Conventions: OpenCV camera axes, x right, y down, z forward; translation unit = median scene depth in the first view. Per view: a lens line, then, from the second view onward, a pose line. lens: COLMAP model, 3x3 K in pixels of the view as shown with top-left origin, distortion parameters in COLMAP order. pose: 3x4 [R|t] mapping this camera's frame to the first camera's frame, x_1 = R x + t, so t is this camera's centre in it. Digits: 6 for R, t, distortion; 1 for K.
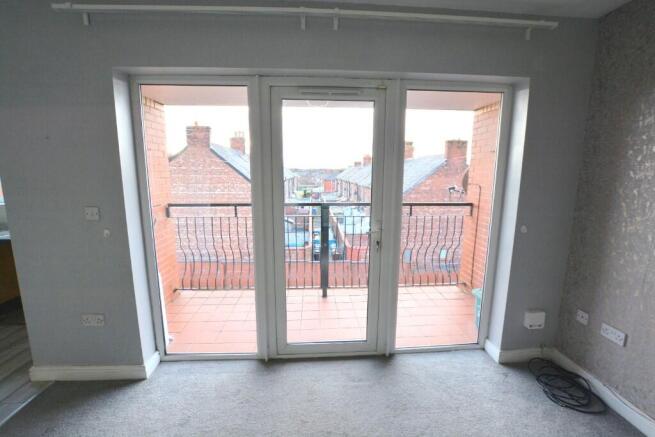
lens RADIAL K [[292.4, 0, 326.9], [0, 292.4, 216.4], [0, 0, 1]] dist [-0.024215, 0.000843]
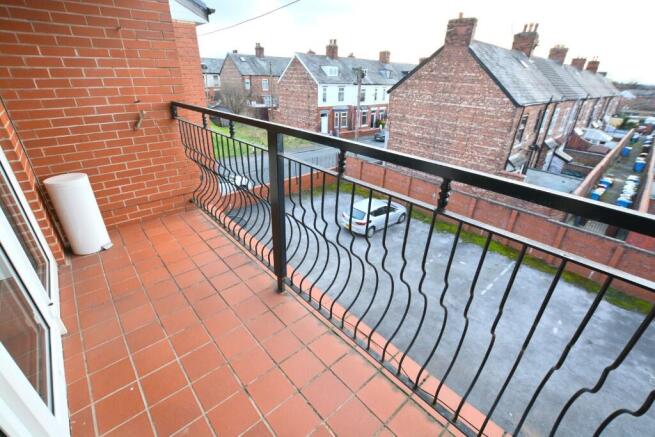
lens RADIAL K [[292.4, 0, 331.0], [0, 292.4, 215.1], [0, 0, 1]] dist [-0.024215, 0.000843]
pose [[0.628947, 0.351410, -0.693496, 0.083107], [-0.145504, 0.929460, 0.339017, -0.016874], [0.763711, -0.112317, 0.635713, 0.142548]]
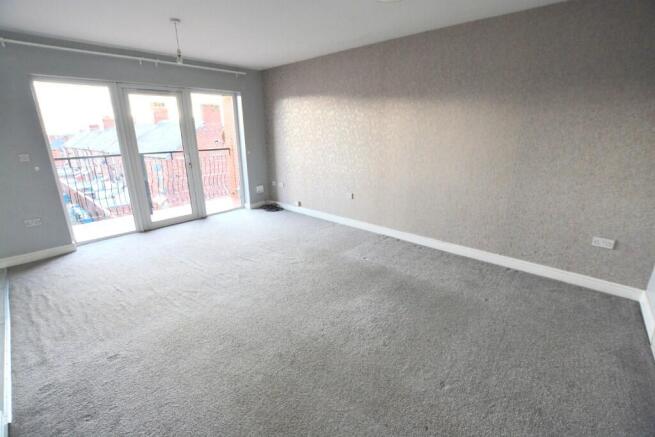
lens RADIAL K [[292.4, 0, 332.2], [0, 292.4, 218.6], [0, 0, 1]] dist [-0.024215, 0.000843]
pose [[0.704402, -0.214117, 0.676736, -0.076178], [0.123958, 0.975873, 0.179737, 0.027549], [-0.698894, -0.042720, 0.713949, -0.157058]]
